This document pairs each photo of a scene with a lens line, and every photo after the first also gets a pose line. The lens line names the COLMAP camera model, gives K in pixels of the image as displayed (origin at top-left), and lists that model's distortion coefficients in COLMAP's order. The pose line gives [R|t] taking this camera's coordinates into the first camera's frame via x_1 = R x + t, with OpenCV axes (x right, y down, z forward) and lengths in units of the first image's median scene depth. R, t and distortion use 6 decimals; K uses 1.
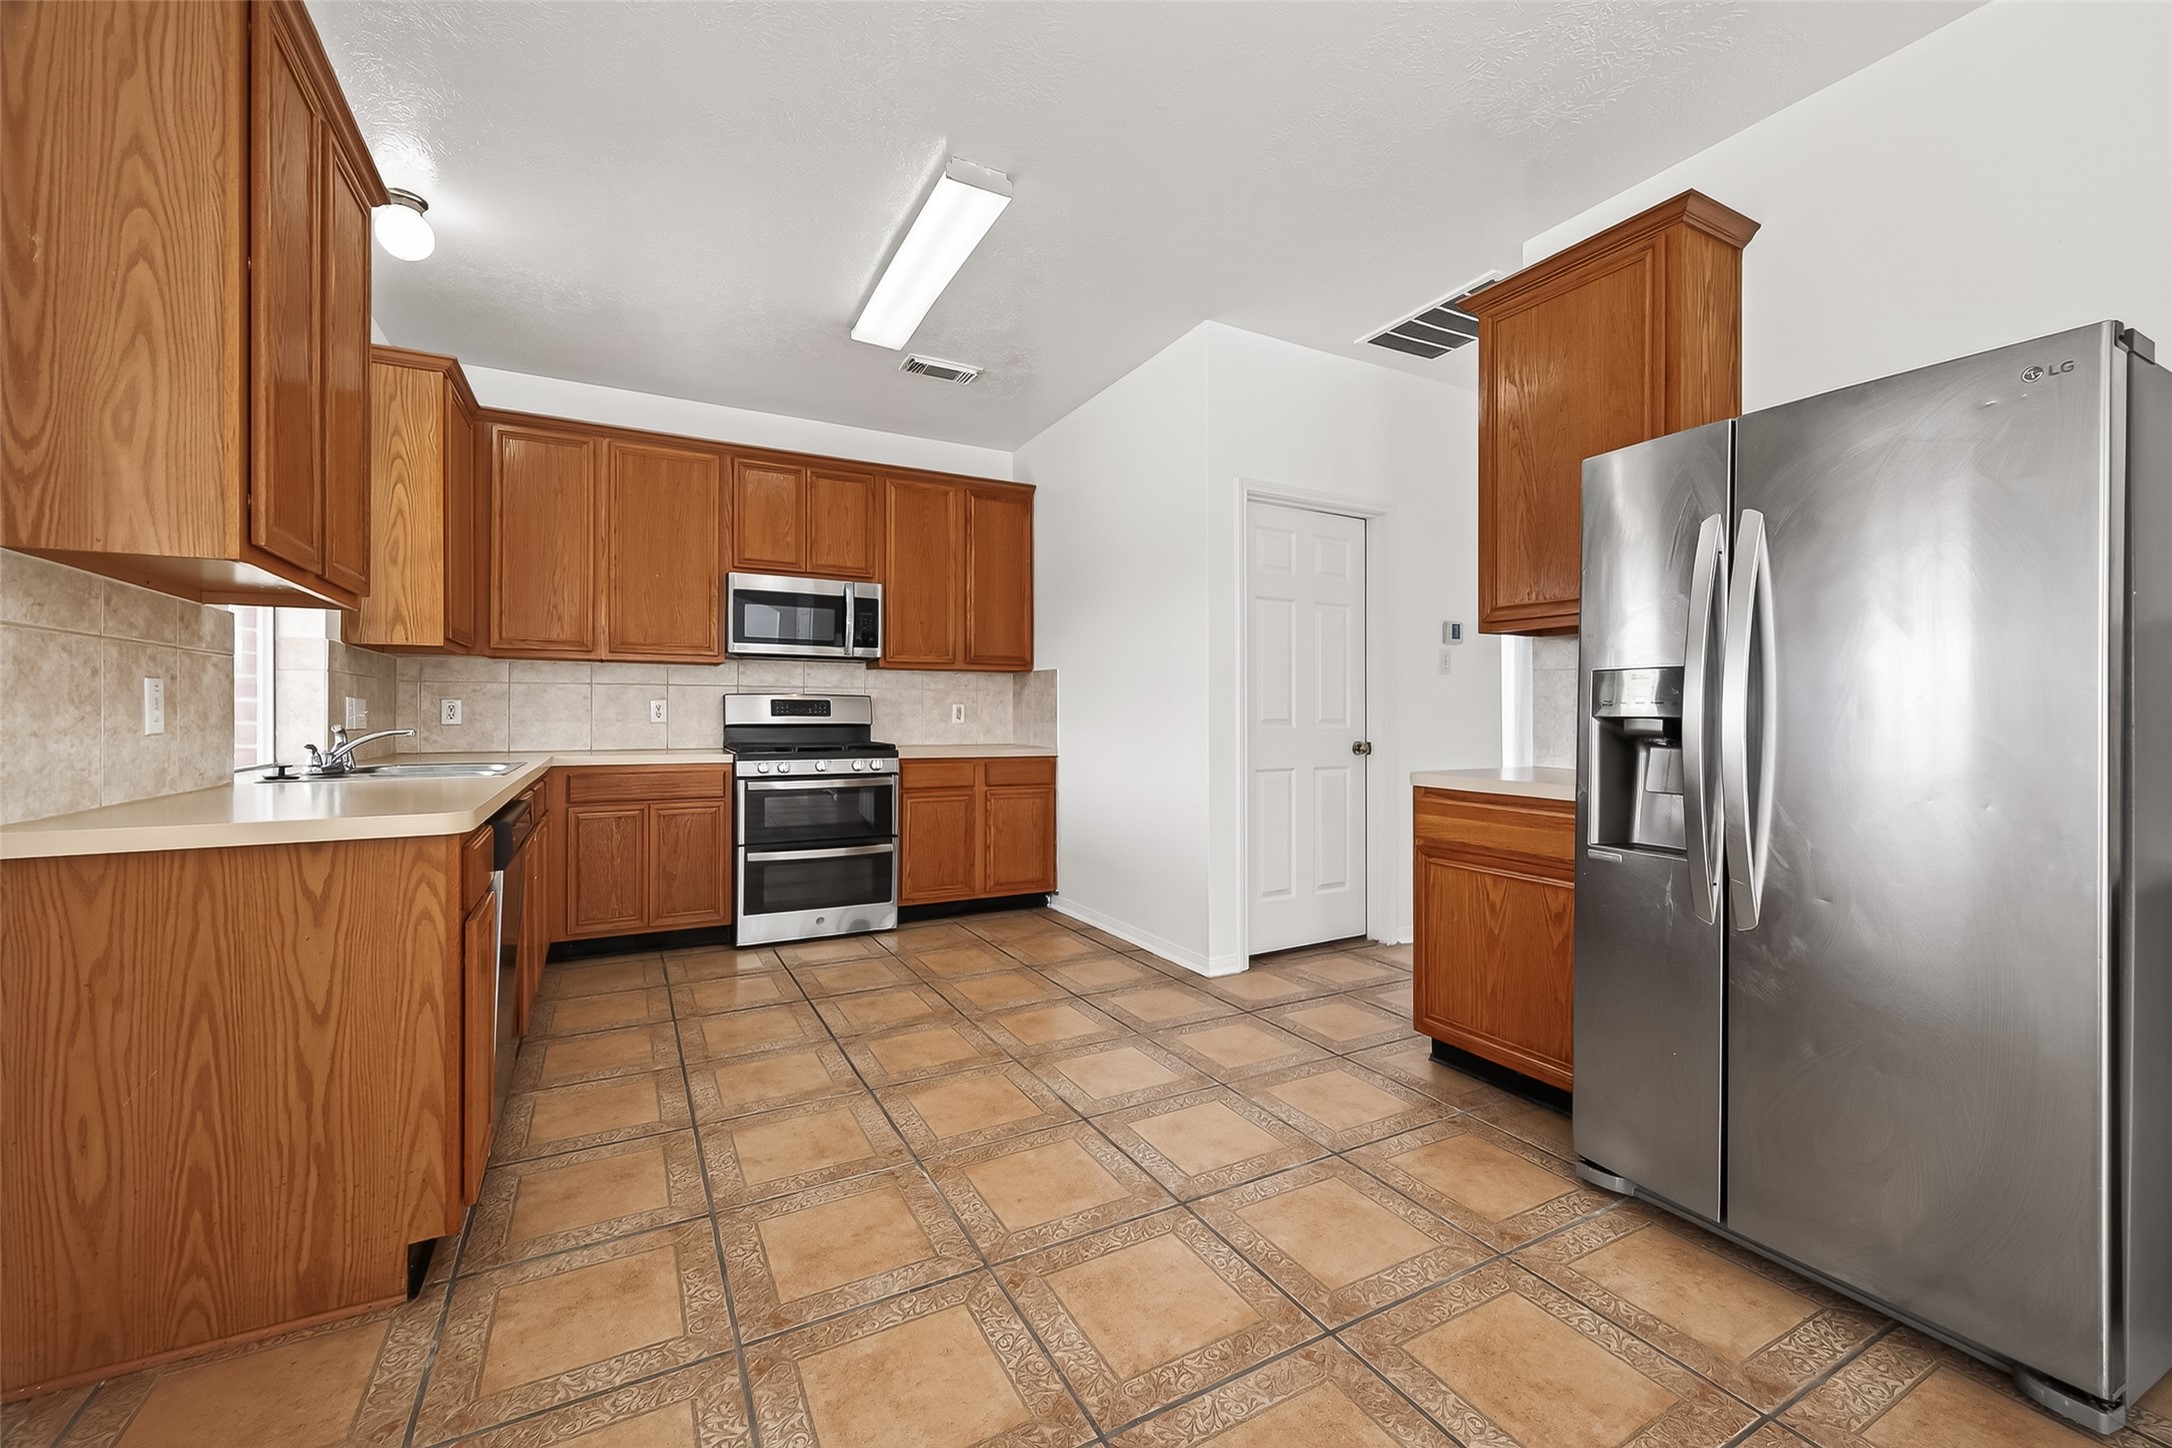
lens RADIAL K [[876.9, 0, 1088.7], [0, 876.9, 715.3], [0, 0, 1]] dist [0.010503, -0.000136]
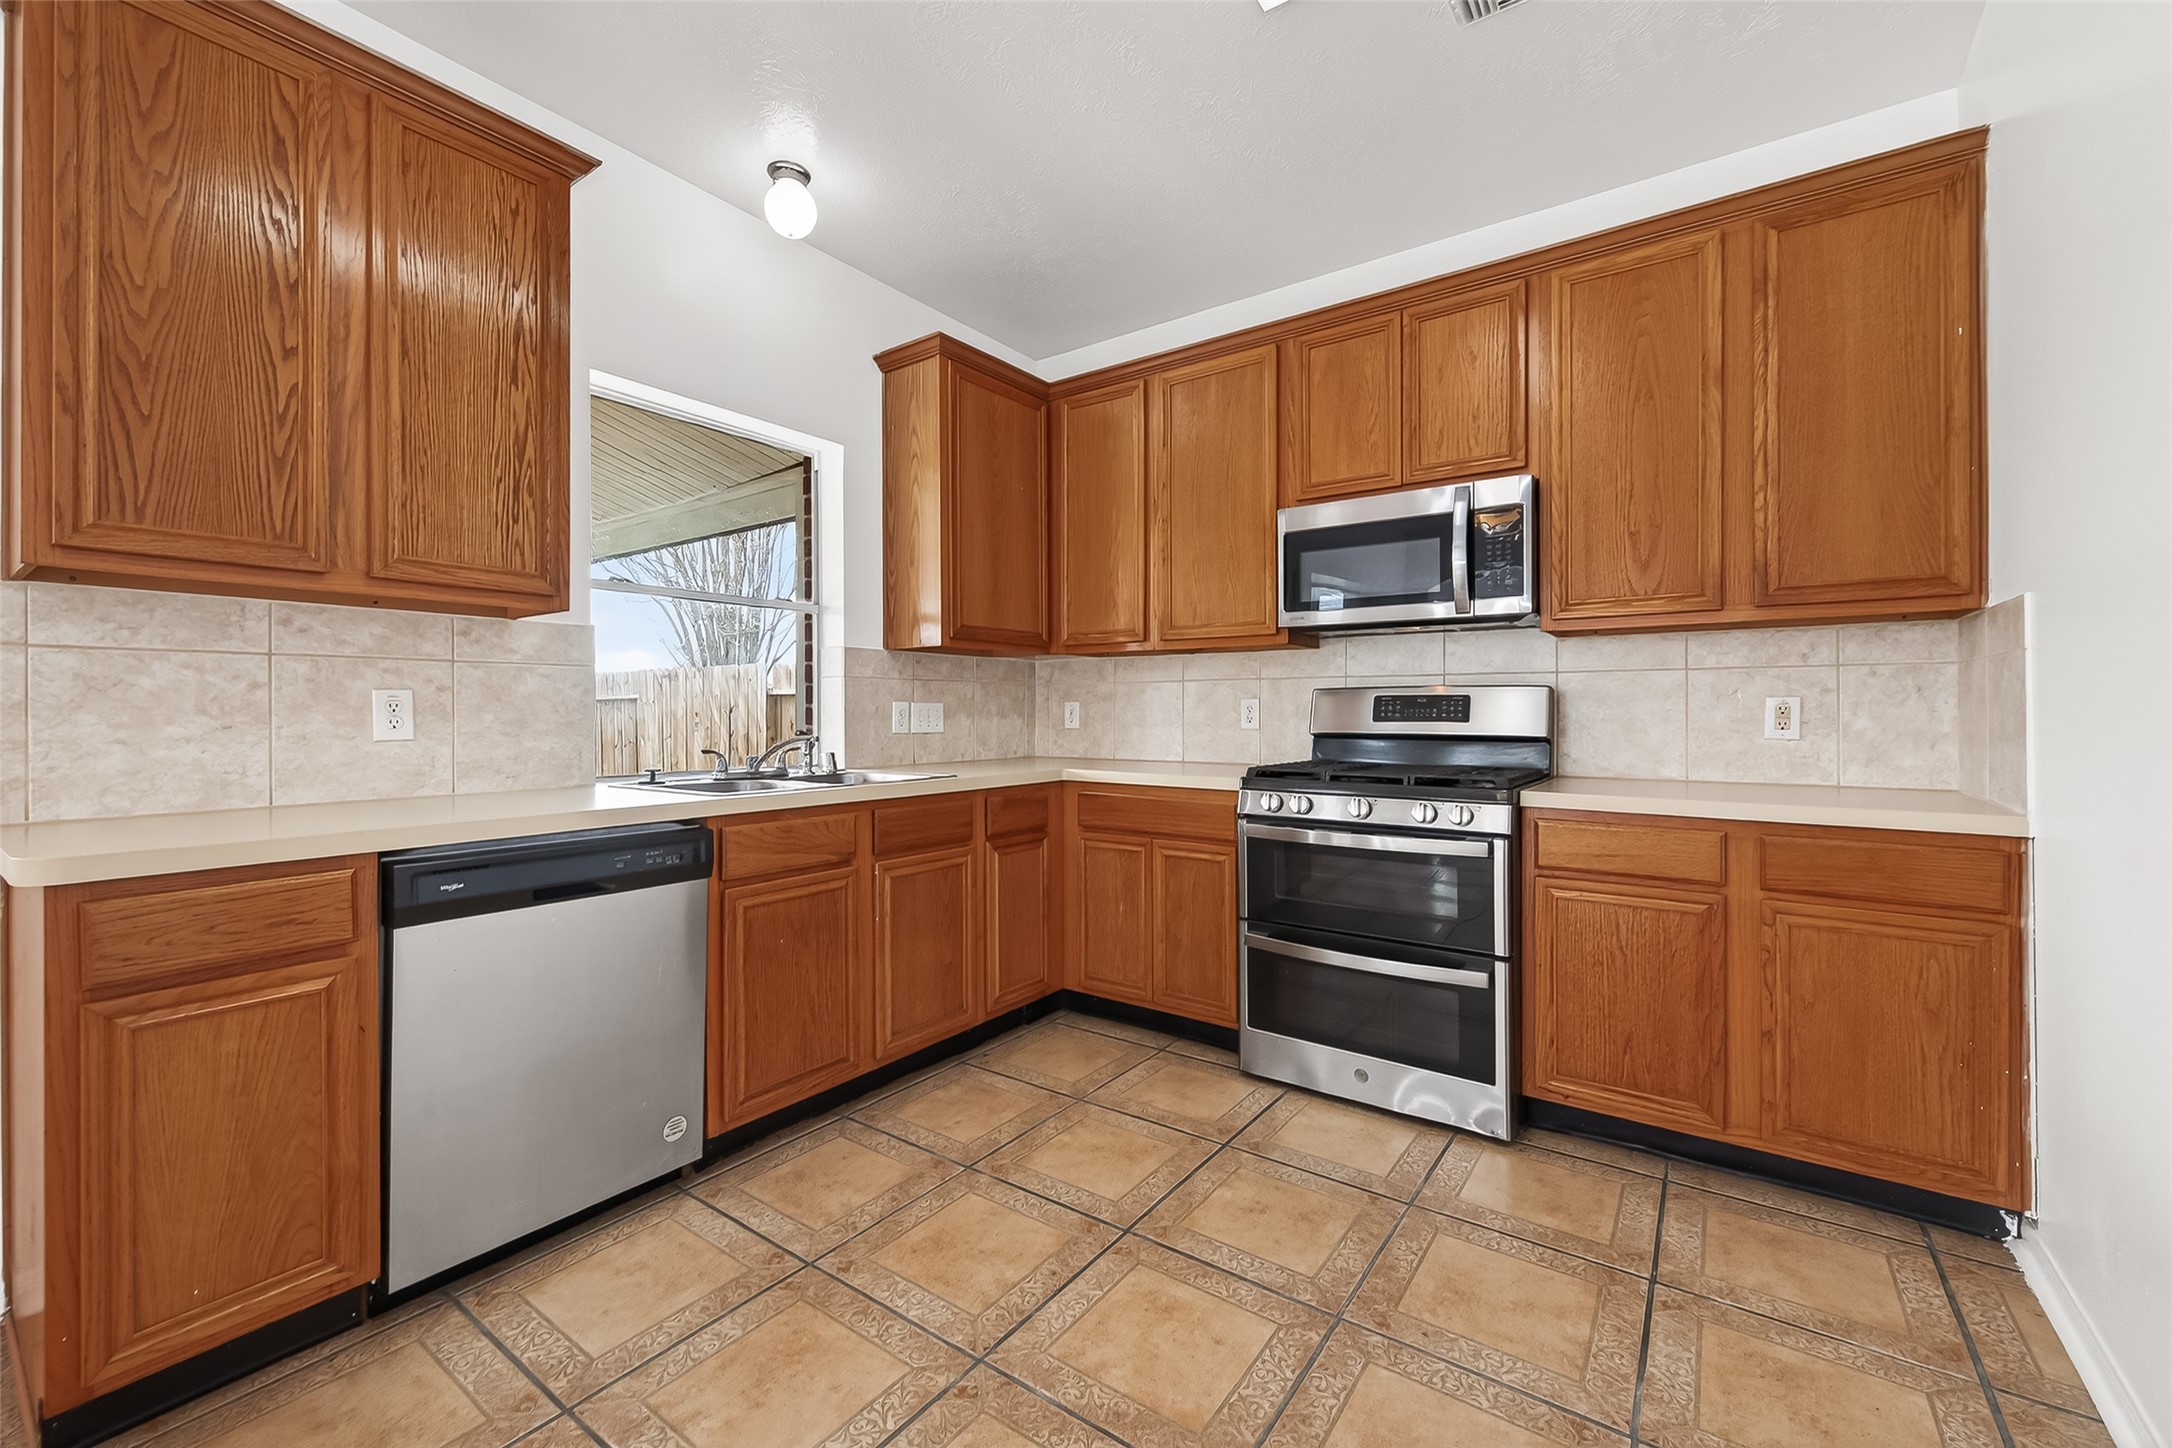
lens RADIAL K [[876.9, 0, 1091.6], [0, 876.9, 714.3], [0, 0, 1]] dist [0.010503, -0.000136]
pose [[0.439494, -0.000203, -0.898246, 0.134688], [0.000917, 1.000000, 0.000223, -0.004947], [0.898245, -0.000921, 0.439494, 0.562972]]
